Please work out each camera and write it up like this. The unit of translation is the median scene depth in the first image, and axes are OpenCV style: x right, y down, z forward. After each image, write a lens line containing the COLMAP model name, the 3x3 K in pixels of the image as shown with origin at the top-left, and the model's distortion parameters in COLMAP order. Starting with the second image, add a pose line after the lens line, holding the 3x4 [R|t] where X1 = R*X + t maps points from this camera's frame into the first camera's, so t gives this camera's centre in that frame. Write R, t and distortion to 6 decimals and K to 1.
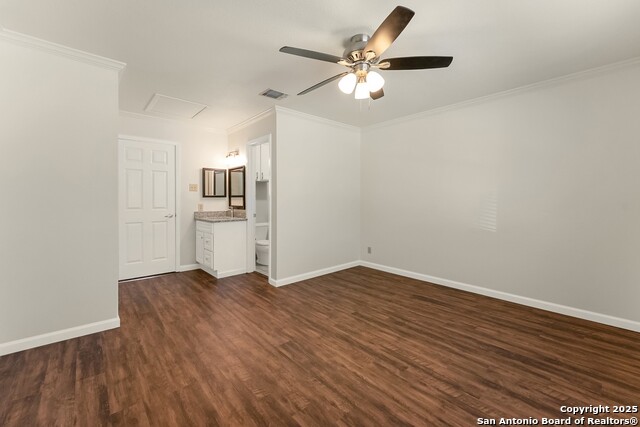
lens RADIAL K [[261.9, 0, 325.5], [0, 261.9, 197.2], [0, 0, 1]] dist [-0.002099, 0.000274]
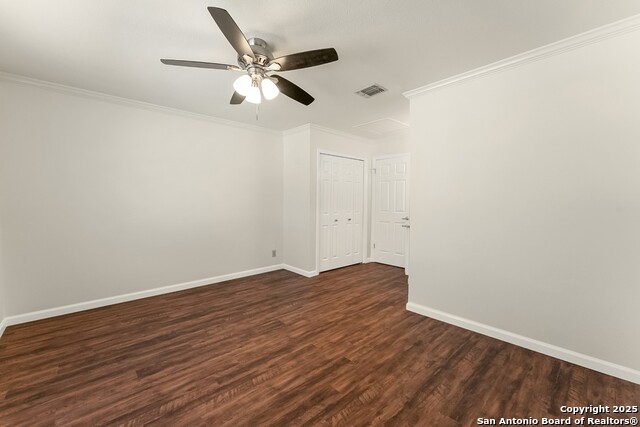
lens RADIAL K [[261.9, 0, 318.8], [0, 261.9, 218.9], [0, 0, 1]] dist [-0.002099, 0.000274]
pose [[0.019691, 0.065536, -0.997656, 0.992906], [0.001450, 0.997846, 0.065577, -0.013280], [0.999805, -0.002738, 0.019553, 1.079348]]
